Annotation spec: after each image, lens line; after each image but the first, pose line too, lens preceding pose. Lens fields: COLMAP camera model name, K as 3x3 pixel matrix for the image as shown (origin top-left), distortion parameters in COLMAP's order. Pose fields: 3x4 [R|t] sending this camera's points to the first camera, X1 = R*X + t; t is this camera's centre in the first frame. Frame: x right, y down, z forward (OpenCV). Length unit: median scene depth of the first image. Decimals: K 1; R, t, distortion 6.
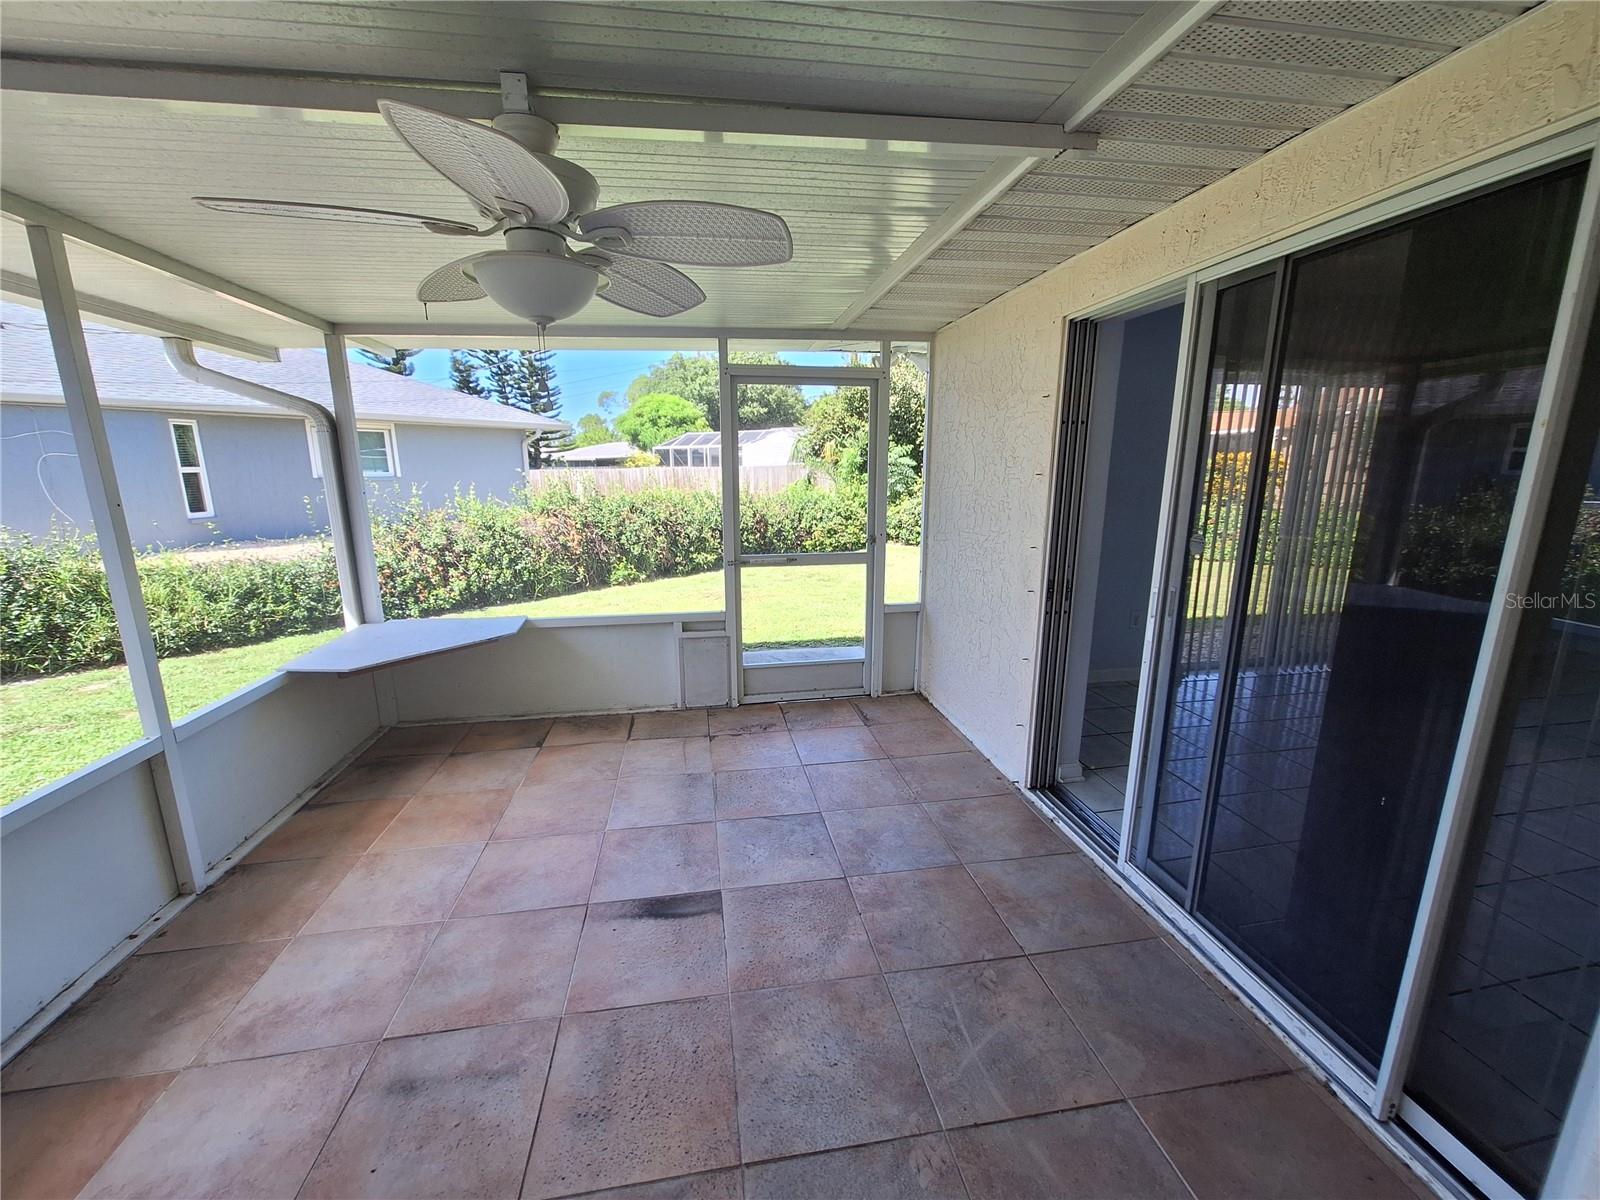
lens RADIAL K [[624.0, 0, 793.1], [0, 624.0, 600.7], [0, 0, 1]] dist [0.001945, 0.000775]
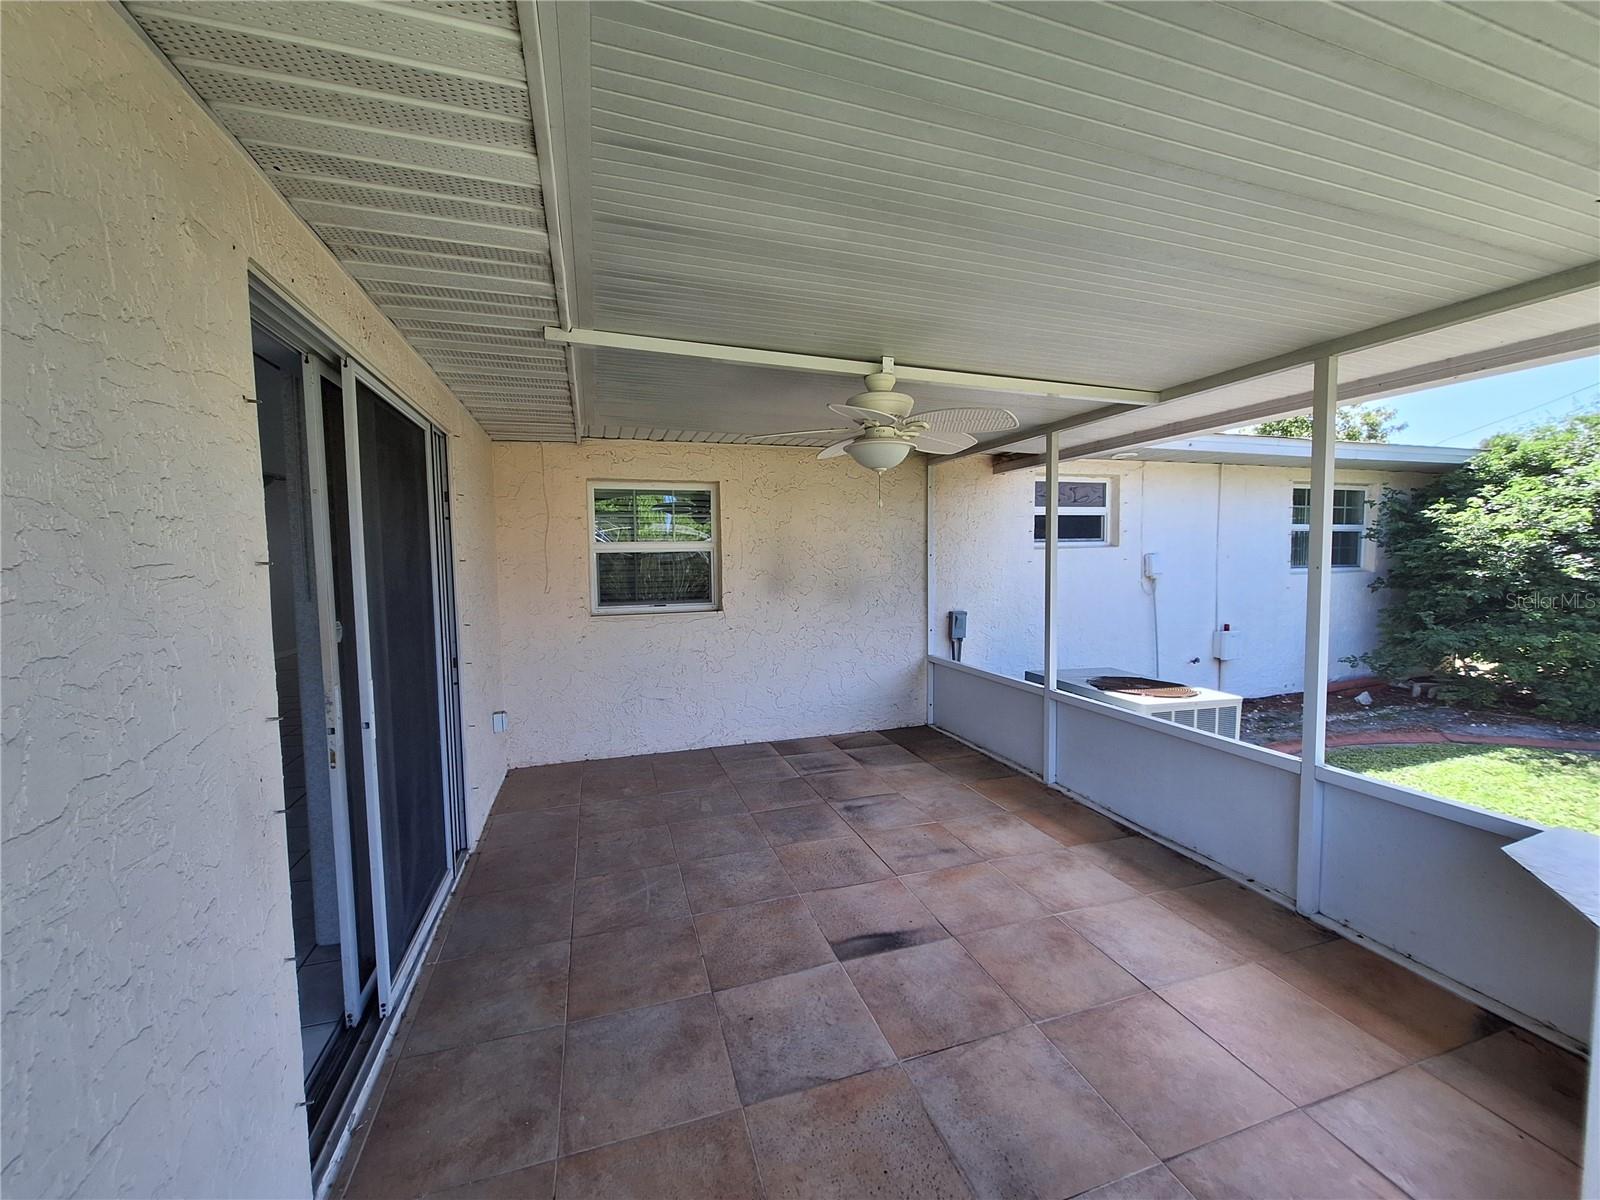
lens RADIAL K [[624.0, 0, 805.1], [0, 624.0, 594.3], [0, 0, 1]] dist [0.001945, 0.000775]
pose [[-0.986818, 0.027289, -0.159519, 0.087900], [-0.016946, 0.962839, 0.269544, -0.390048], [0.160947, 0.268694, -0.949684, 1.884660]]
